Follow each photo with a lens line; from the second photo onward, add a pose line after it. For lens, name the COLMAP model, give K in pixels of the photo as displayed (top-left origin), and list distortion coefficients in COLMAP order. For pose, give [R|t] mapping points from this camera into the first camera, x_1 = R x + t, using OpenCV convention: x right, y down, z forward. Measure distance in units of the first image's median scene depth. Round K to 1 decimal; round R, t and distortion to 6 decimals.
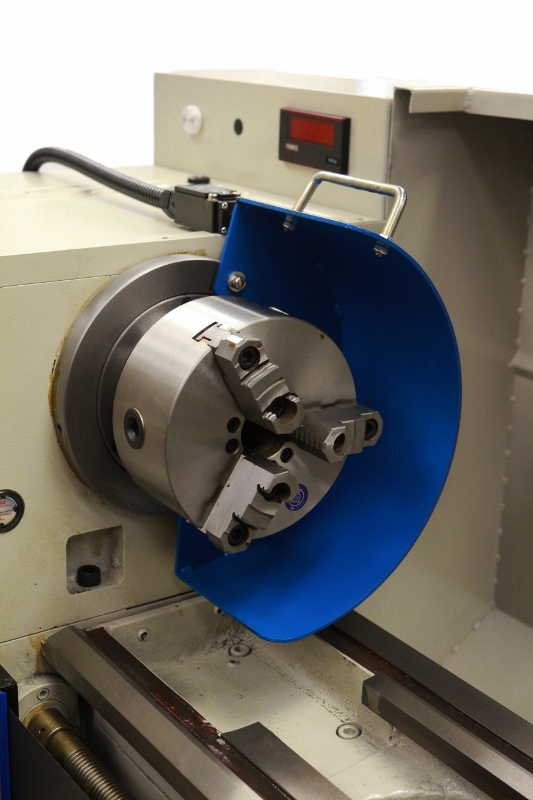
lens RADIAL K [[1227.6, 0, 266.5], [0, 1227.6, 400.0], [0, 0, 1]] dist [-0.036148, -0.097161]
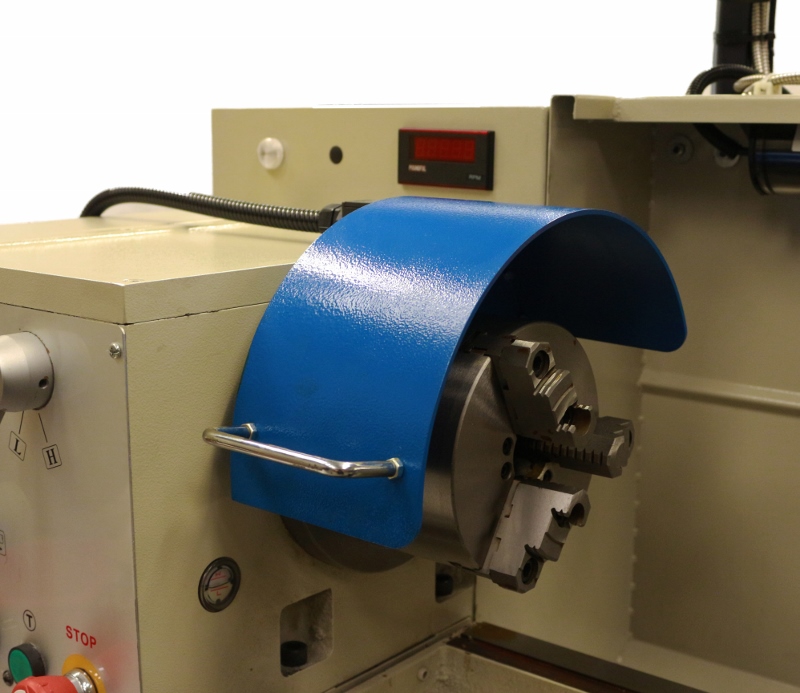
lens RADIAL K [[1190.0, 0, 400.0], [0, 1190.0, 346.5], [0, 0, 1]] dist [-0.134761, -0.047896]
pose [[0.957261, -0.069529, 0.280744, -0.283539], [0.103615, 0.988688, -0.108441, 0.028857], [-0.270029, 0.132895, 0.953637, 0.170767]]
